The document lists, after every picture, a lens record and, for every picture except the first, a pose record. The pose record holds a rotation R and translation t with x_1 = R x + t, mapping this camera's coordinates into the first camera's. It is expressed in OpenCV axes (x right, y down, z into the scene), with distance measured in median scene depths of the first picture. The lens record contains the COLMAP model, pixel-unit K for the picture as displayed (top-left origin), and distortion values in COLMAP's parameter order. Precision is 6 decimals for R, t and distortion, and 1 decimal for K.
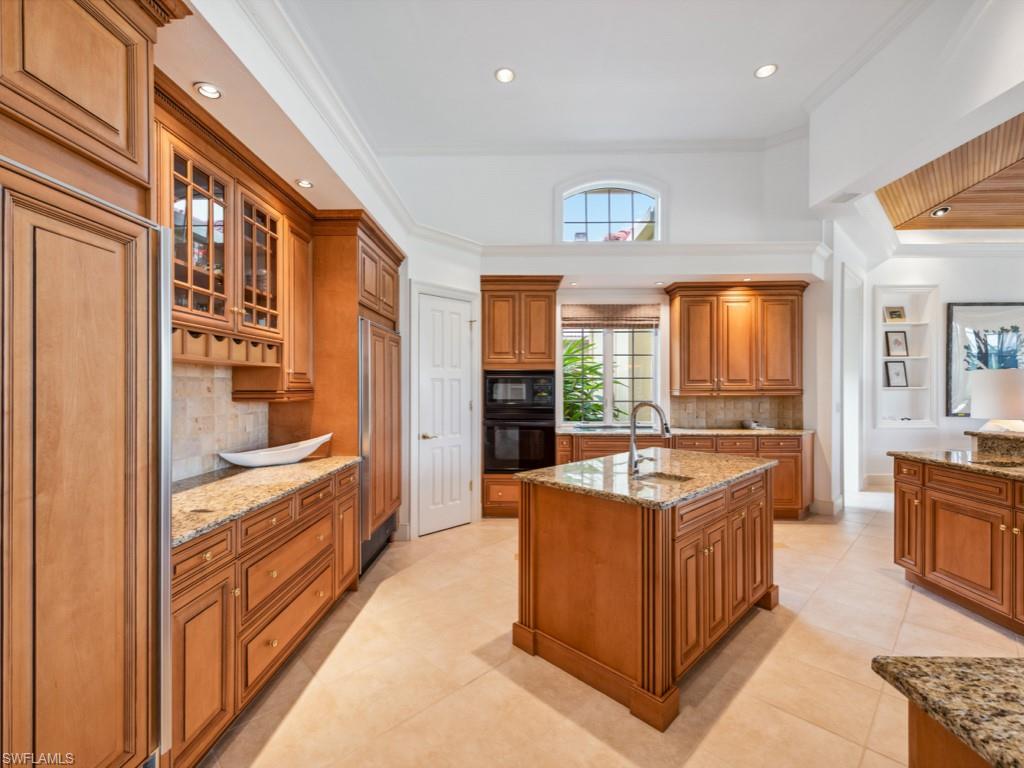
lens RADIAL K [[449.7, 0, 508.0], [0, 449.7, 387.2], [0, 0, 1]] dist [0.013530, -0.004078]
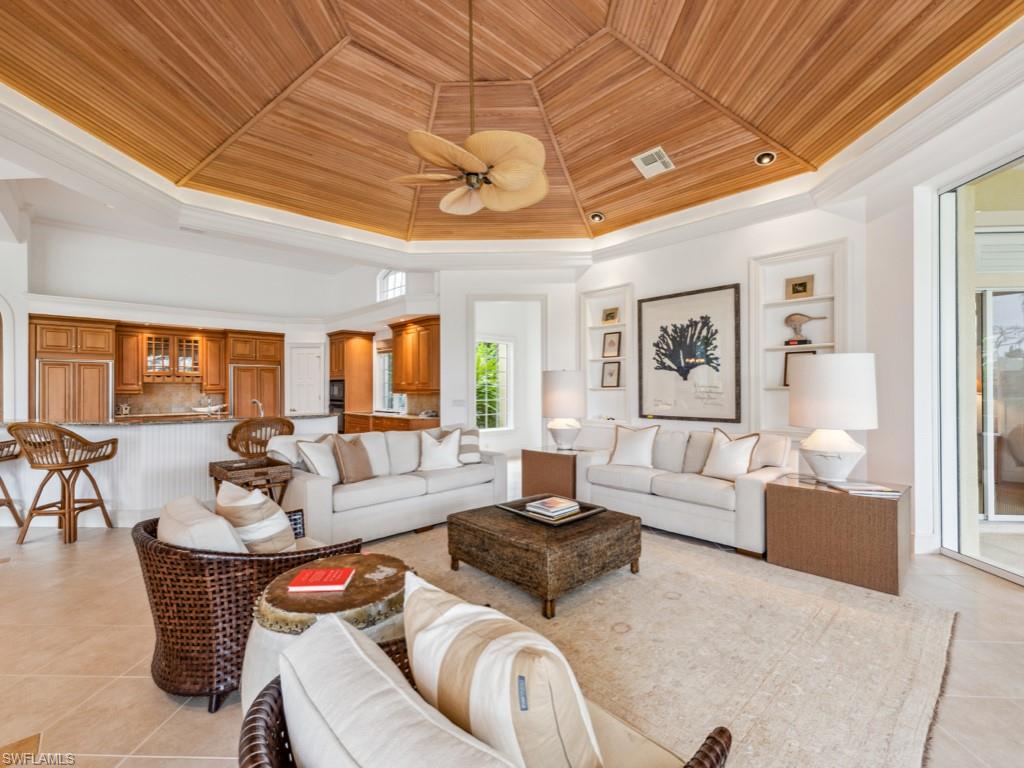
lens RADIAL K [[449.7, 0, 509.2], [0, 449.7, 384.6], [0, 0, 1]] dist [0.013530, -0.004078]
pose [[0.691491, -0.009283, -0.722326, 2.028565], [0.001836, 0.999937, -0.011094, 0.006003], [0.722383, 0.006345, 0.691464, 0.192156]]
